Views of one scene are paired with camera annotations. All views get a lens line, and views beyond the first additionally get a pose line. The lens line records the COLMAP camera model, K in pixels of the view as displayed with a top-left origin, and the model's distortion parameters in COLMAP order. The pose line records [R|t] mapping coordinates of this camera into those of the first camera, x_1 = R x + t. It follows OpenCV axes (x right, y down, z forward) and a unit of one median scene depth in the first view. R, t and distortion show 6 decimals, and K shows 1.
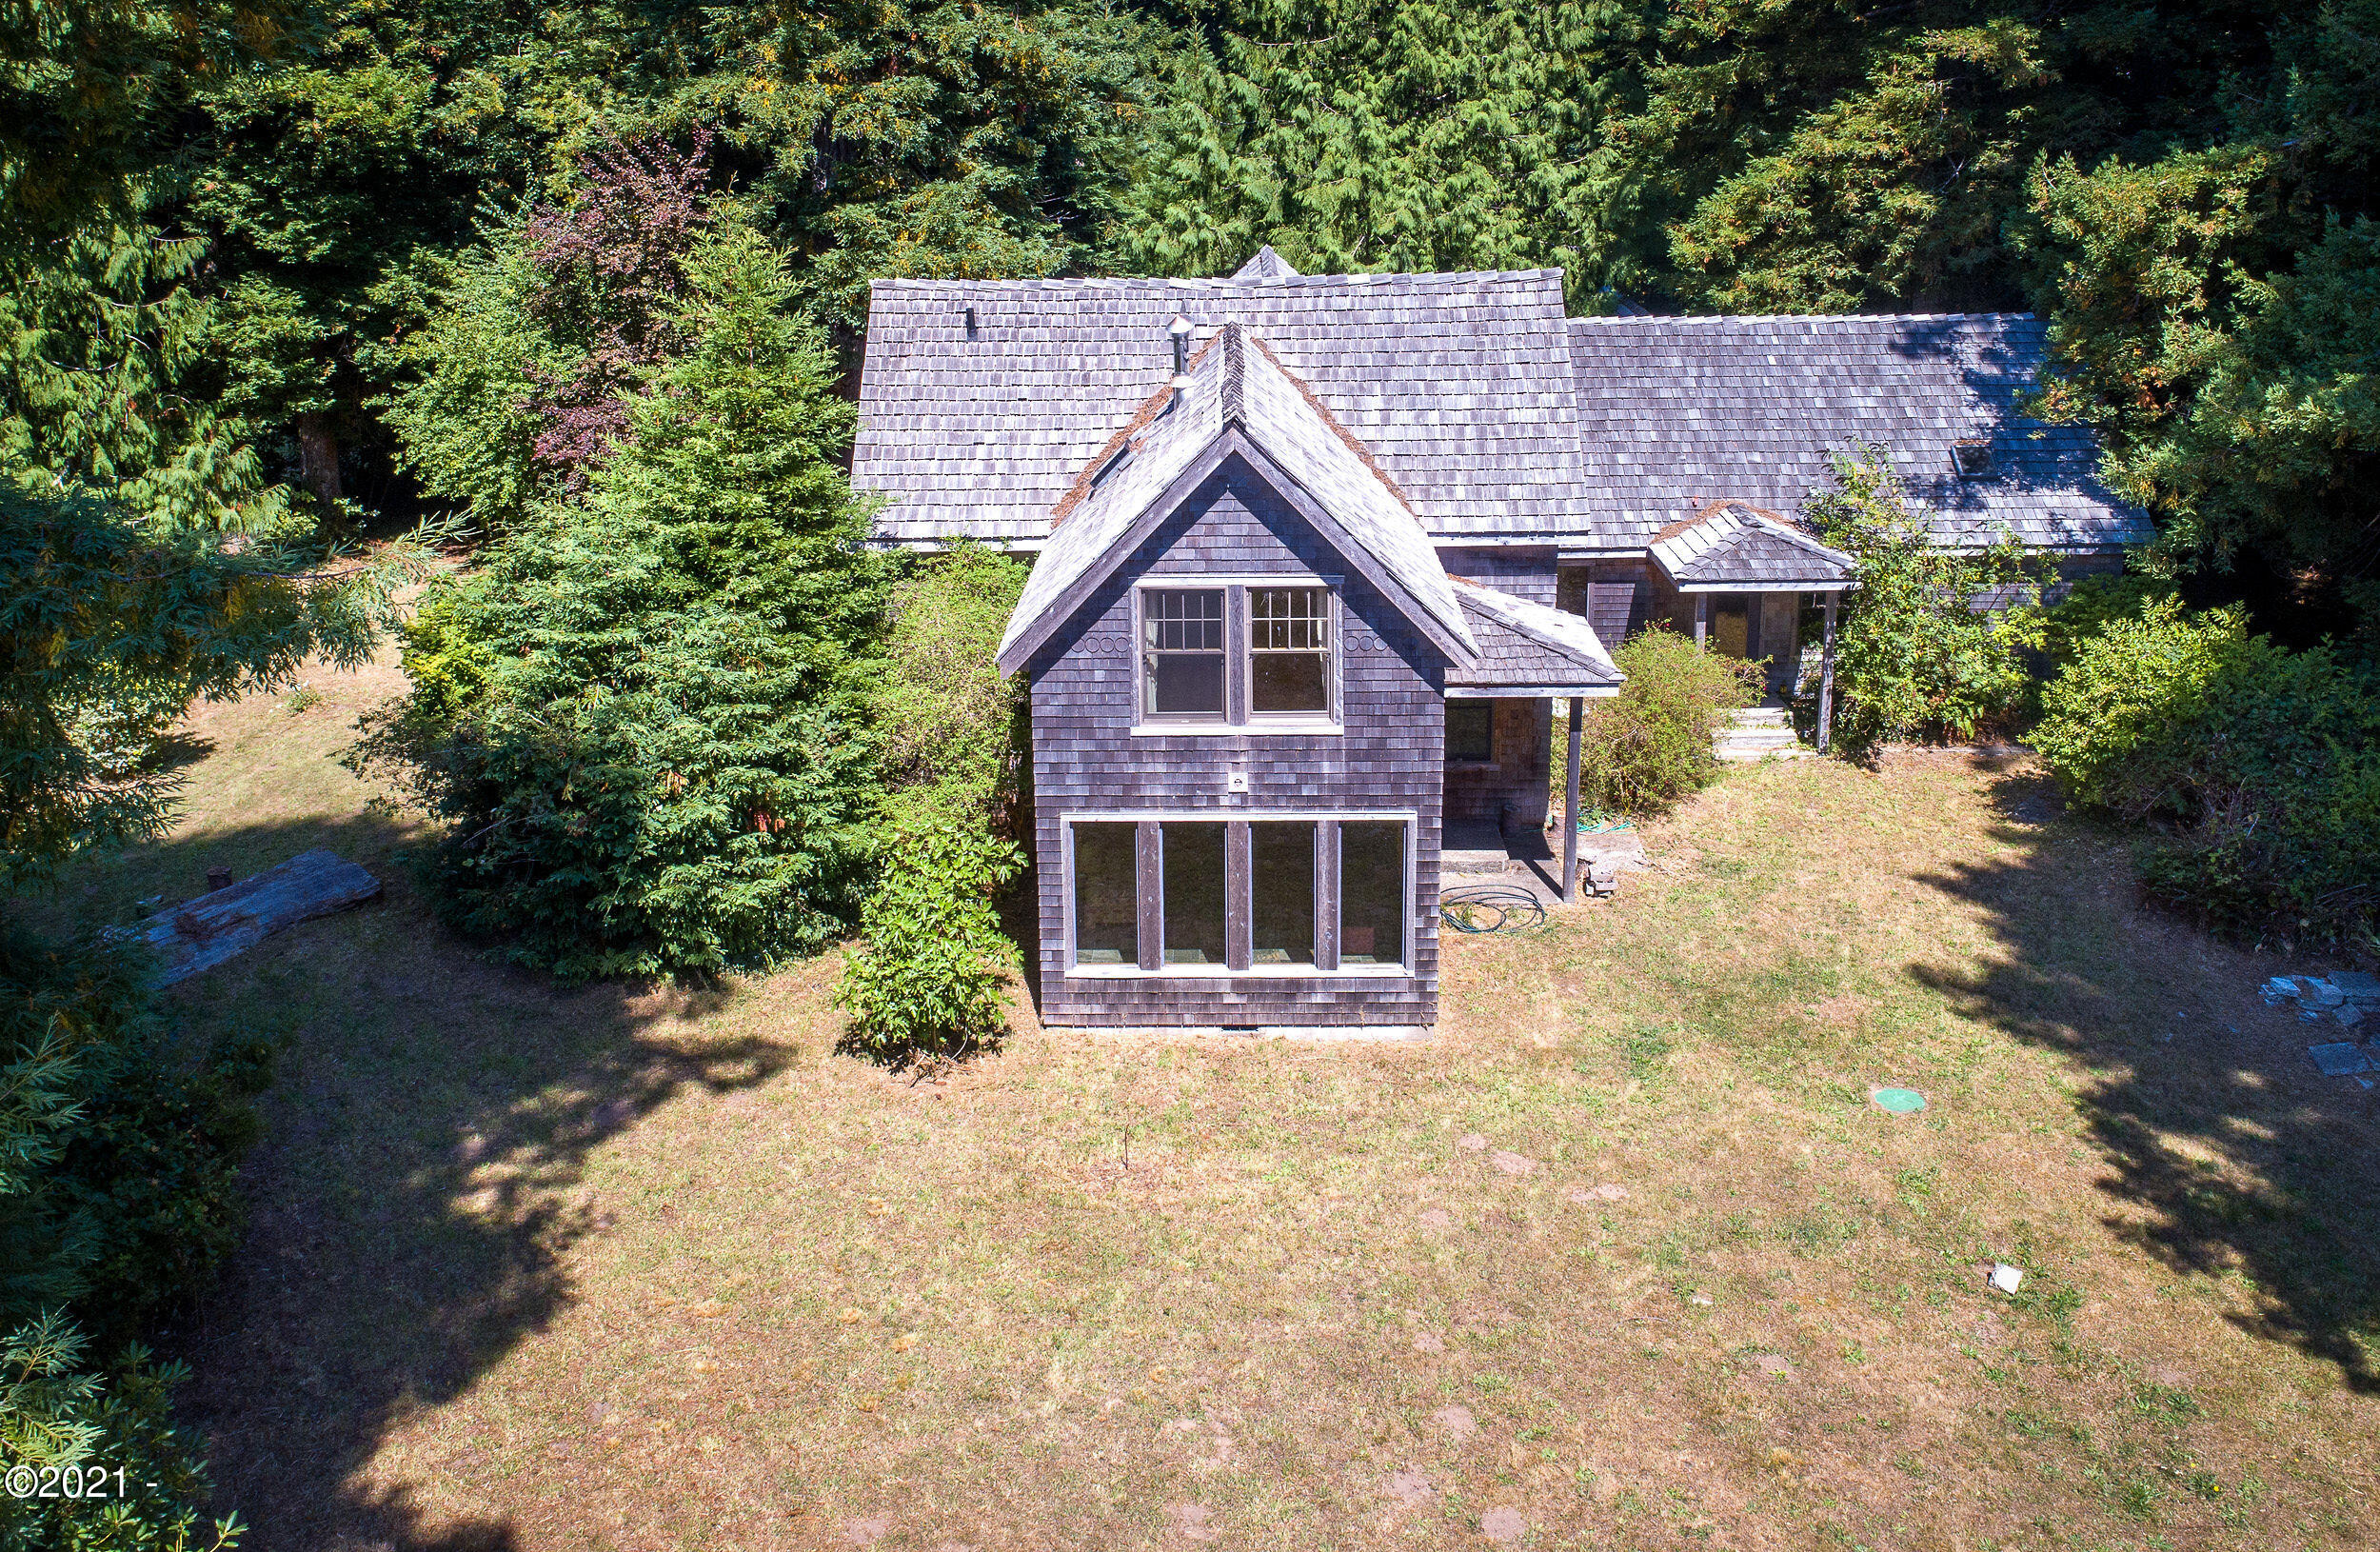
lens RADIAL K [[2101.1, 0, 1178.0], [0, 2101.1, 780.2], [0, 0, 1]] dist [-0.036396, 0.043270]
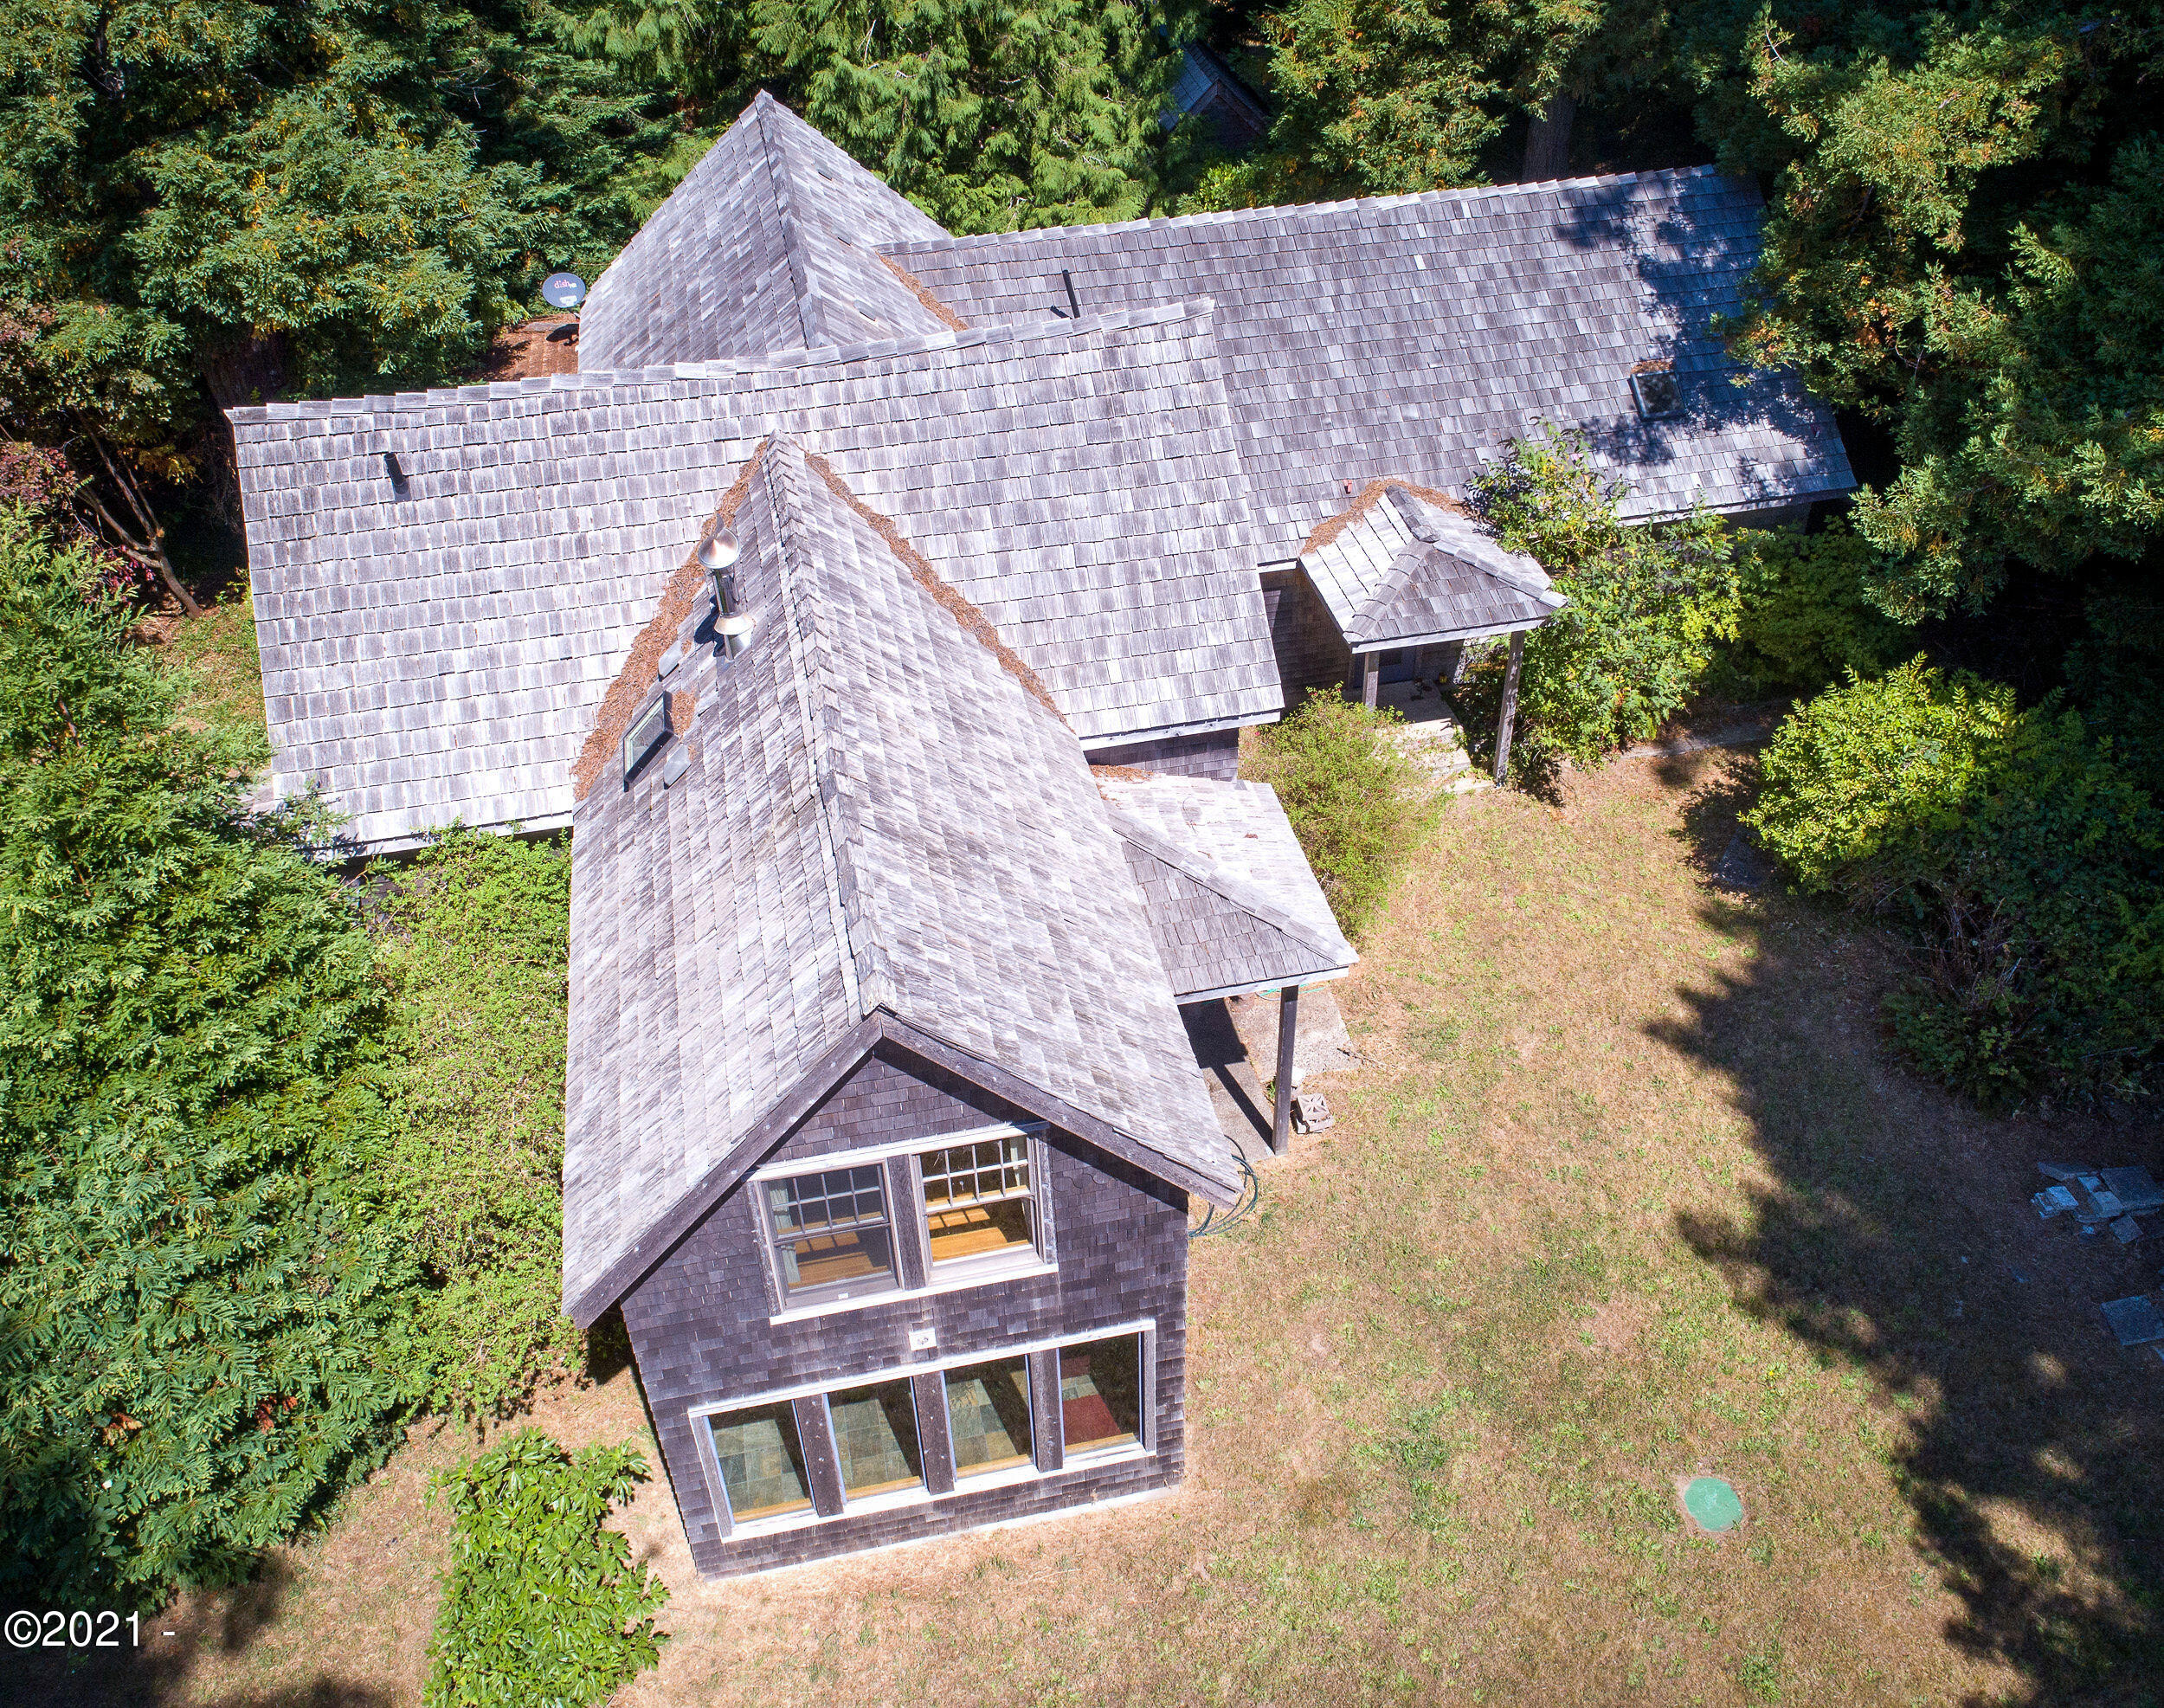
lens RADIAL K [[1795.1, 0, 1084.6], [0, 1795.1, 857.1], [0, 0, 1]] dist [-0.025946, 0.015865]
pose [[0.972247, -0.152421, 0.177493, -0.001841], [0.073510, 0.919253, 0.386742, -0.310803], [-0.222109, -0.362961, 0.904946, 0.368608]]
